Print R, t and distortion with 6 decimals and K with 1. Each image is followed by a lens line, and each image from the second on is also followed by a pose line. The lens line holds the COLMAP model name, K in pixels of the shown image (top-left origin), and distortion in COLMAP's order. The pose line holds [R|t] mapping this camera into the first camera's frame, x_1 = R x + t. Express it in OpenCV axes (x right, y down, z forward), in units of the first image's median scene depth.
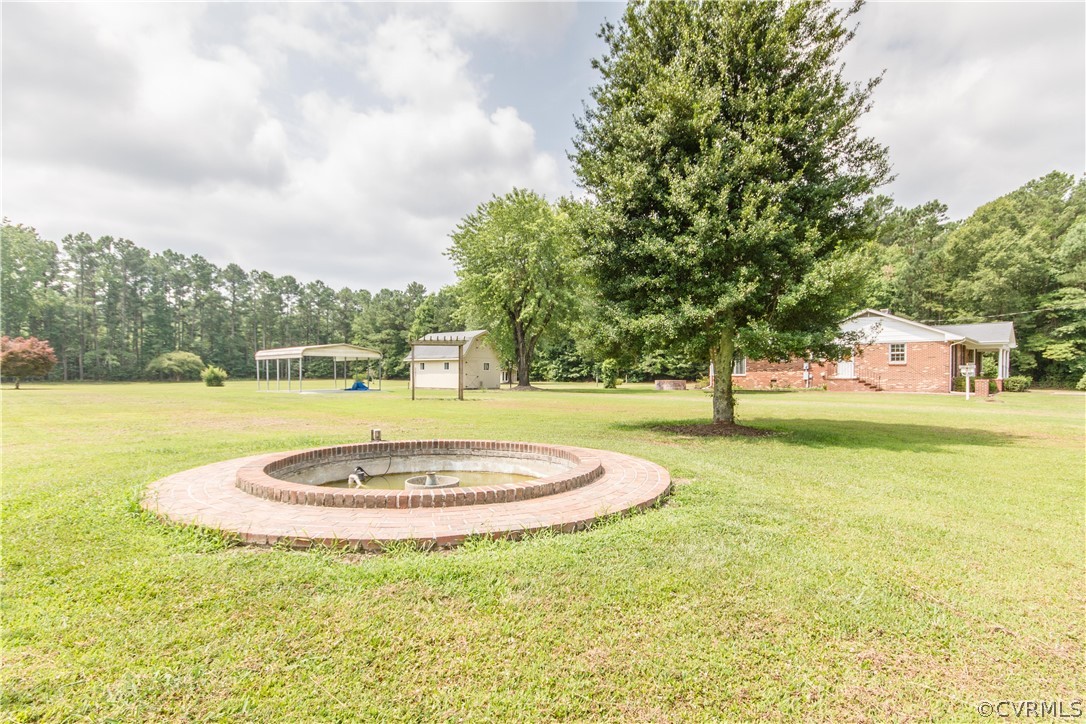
lens RADIAL K [[544.3, 0, 547.8], [0, 544.3, 371.2], [0, 0, 1]] dist [0.013819, -0.000824]
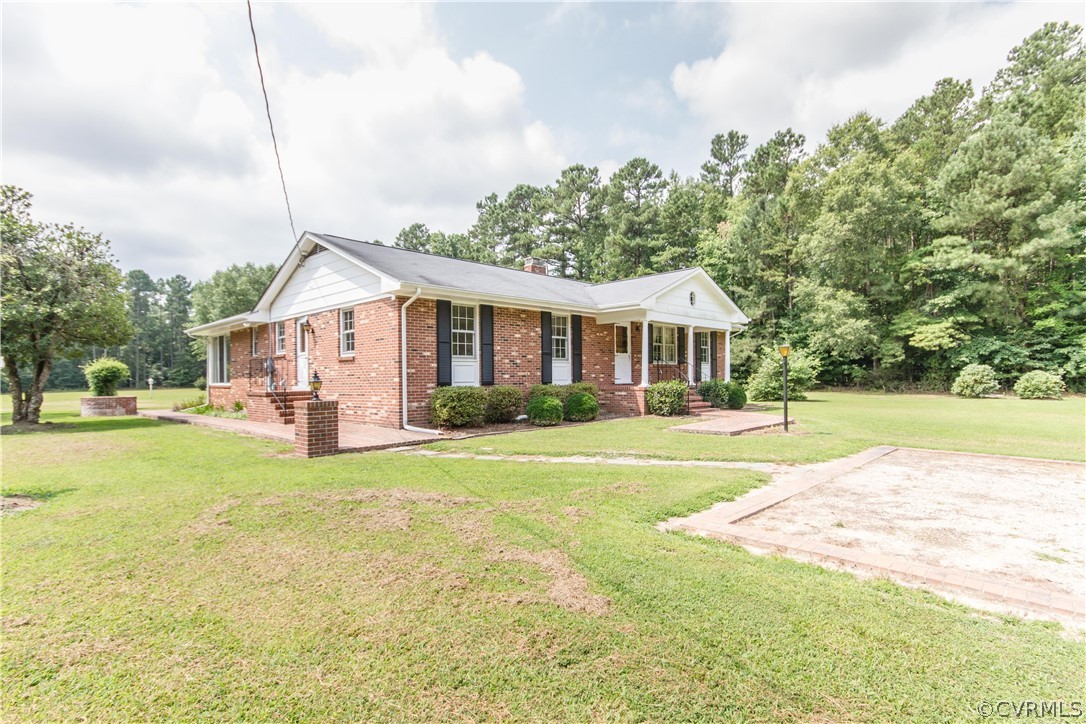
lens RADIAL K [[544.3, 0, 538.9], [0, 544.3, 367.9], [0, 0, 1]] dist [0.013819, -0.000824]
pose [[0.999744, -0.016183, -0.015786, 0.202985], [0.016032, 0.999825, -0.009674, 0.000357], [0.015940, 0.009418, 0.999829, 0.149600]]
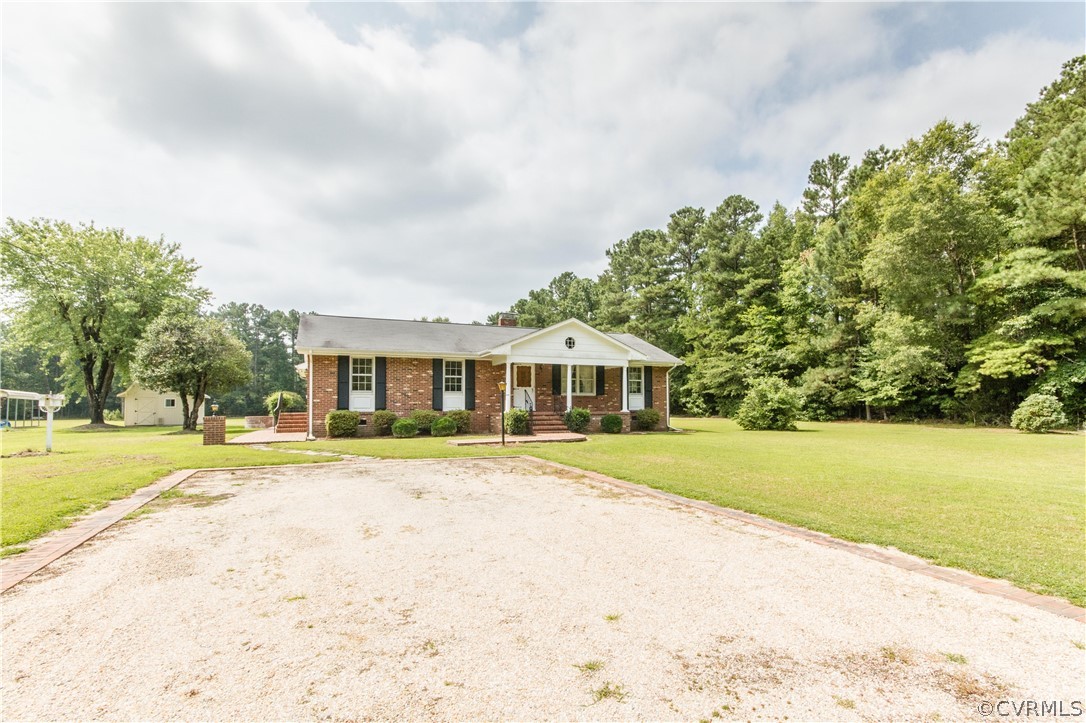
lens RADIAL K [[520.4, 0, 547.9], [0, 520.4, 380.3], [0, 0, 1]] dist [0.019069, 0.000305]
pose [[0.921518, -0.029400, -0.387222, 0.298419], [0.011719, 0.998781, -0.047943, 0.001718], [0.388159, 0.039643, 0.920739, 0.133537]]
